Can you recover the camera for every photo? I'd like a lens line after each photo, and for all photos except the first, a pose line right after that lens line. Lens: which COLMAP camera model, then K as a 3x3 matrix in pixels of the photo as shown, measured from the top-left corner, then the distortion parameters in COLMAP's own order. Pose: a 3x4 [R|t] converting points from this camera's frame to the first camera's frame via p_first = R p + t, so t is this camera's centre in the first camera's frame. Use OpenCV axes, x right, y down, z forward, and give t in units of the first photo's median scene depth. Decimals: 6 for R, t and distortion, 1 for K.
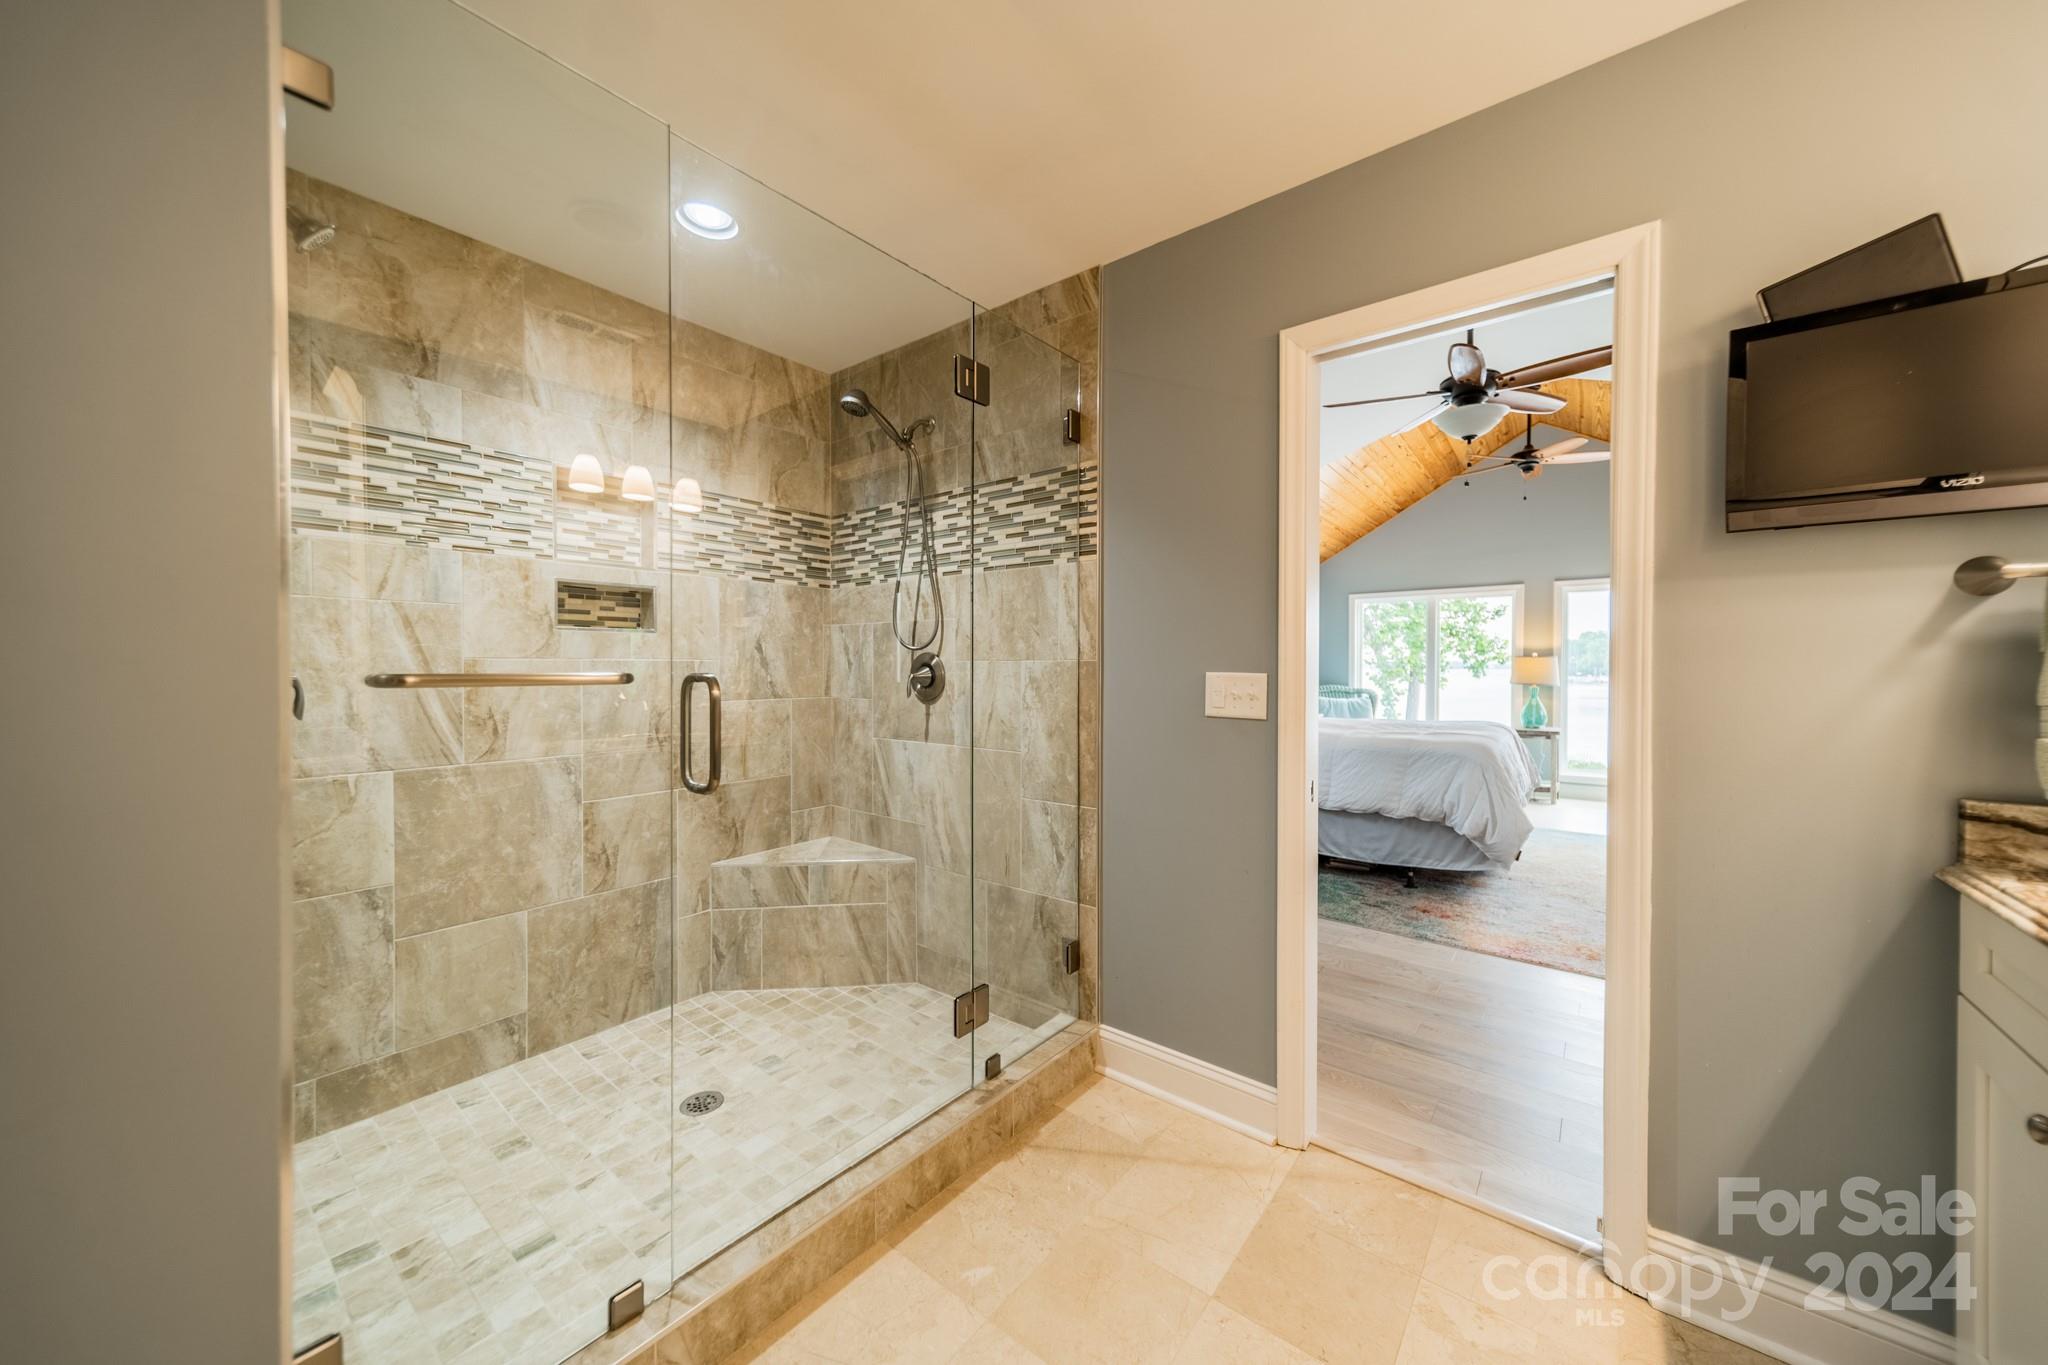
lens RADIAL K [[731.3, 0, 1023.1], [0, 731.3, 674.7], [0, 0, 1]] dist [0.010959, -0.000277]
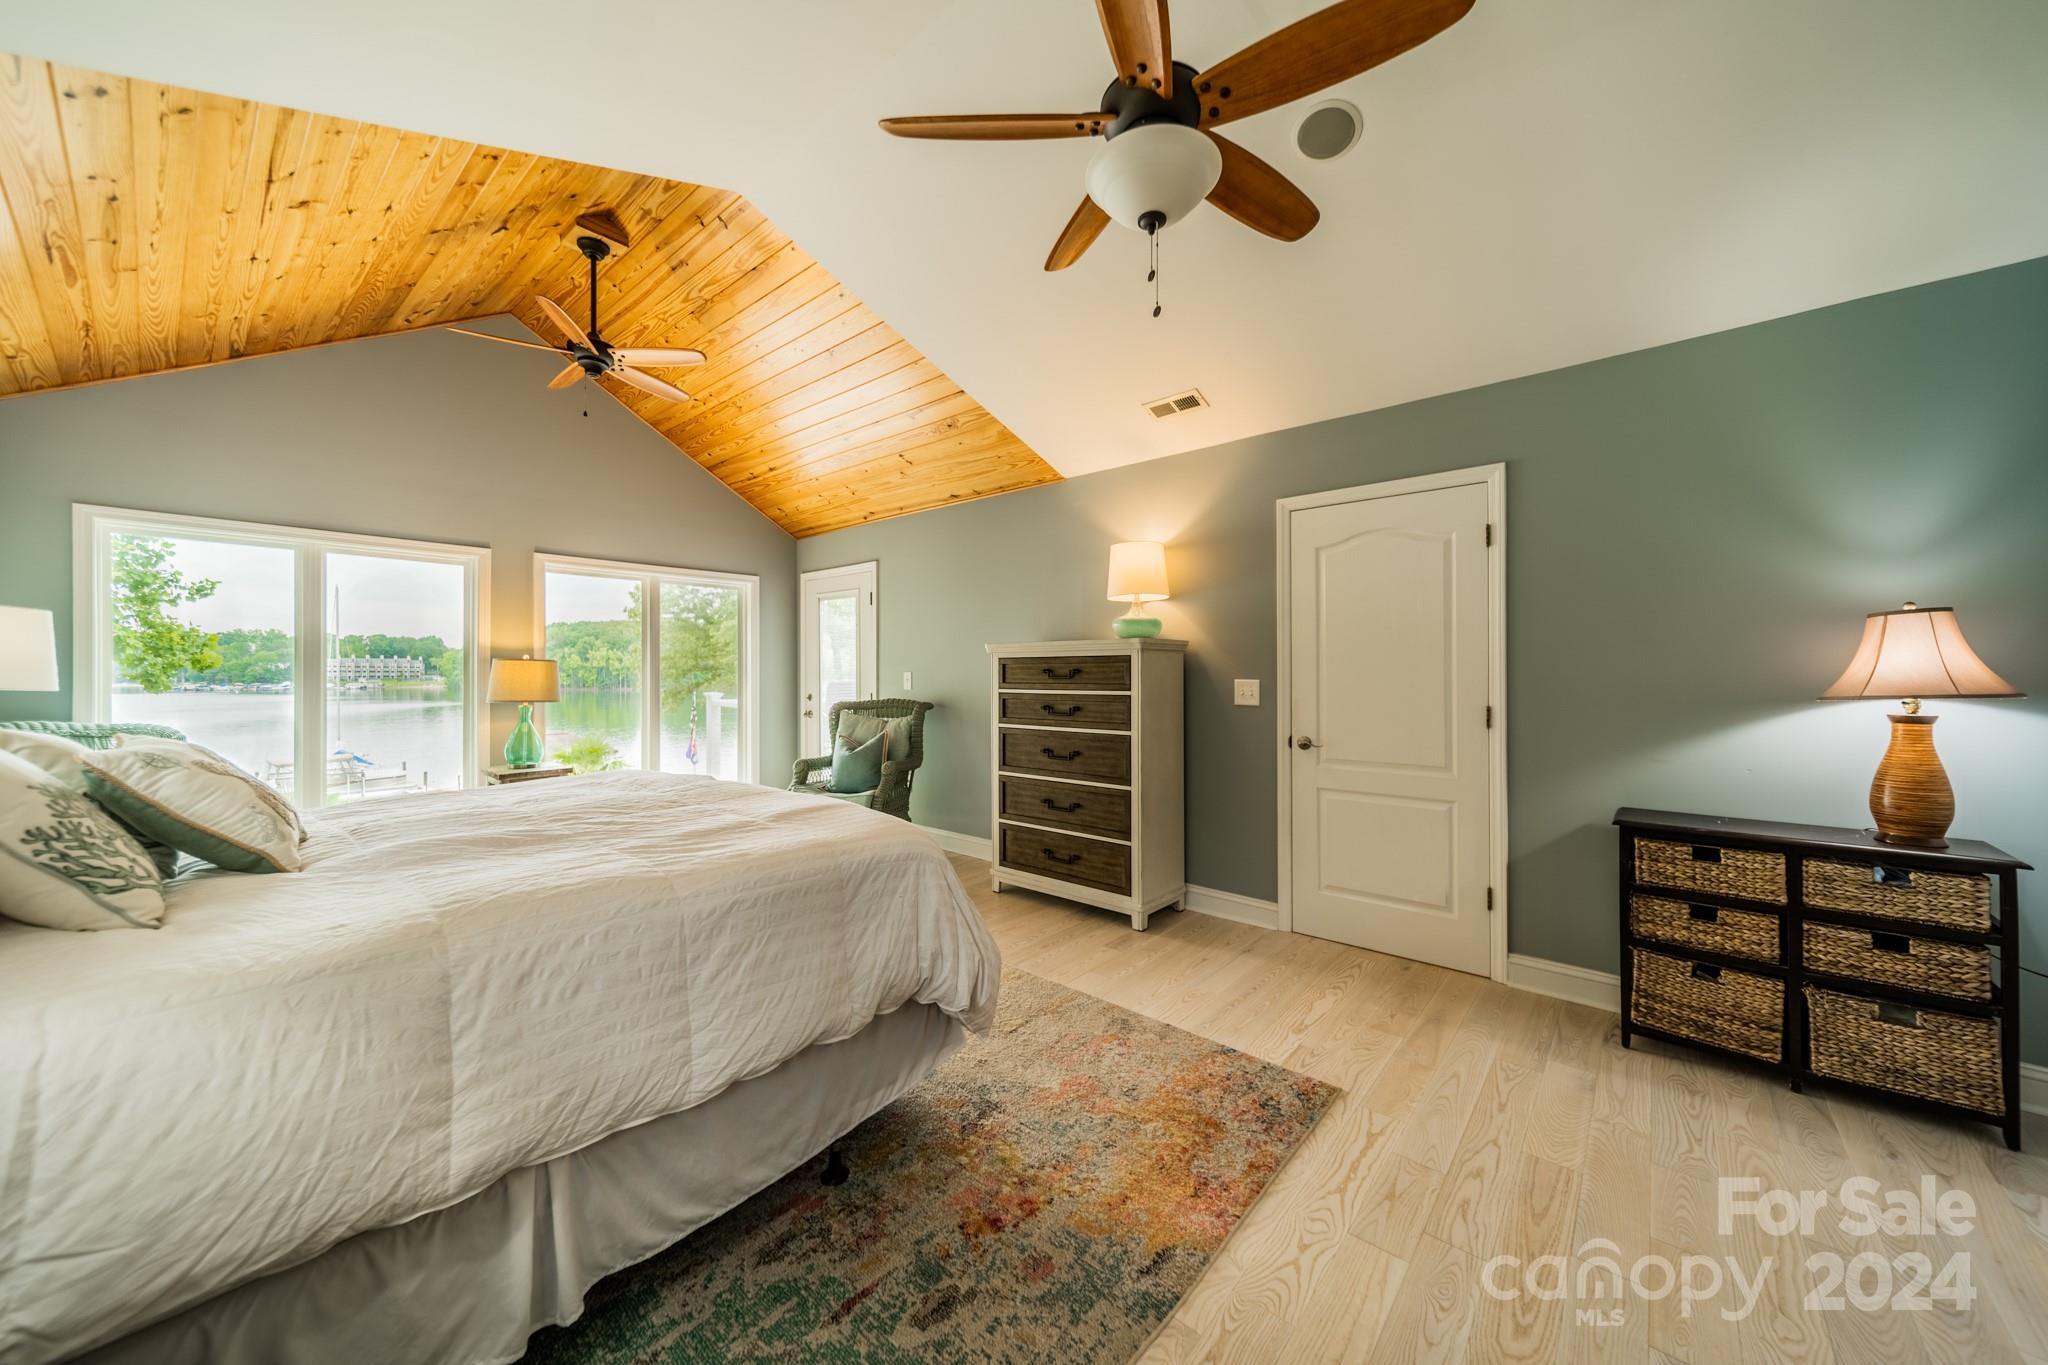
lens RADIAL K [[731.3, 0, 1023.1], [0, 731.3, 674.7], [0, 0, 1]] dist [0.010959, -0.000277]
pose [[0.046461, -0.003089, 0.998915, 0.095064], [0.012522, 0.999918, 0.002510, -0.013933], [-0.998842, 0.012392, 0.046496, 0.910981]]
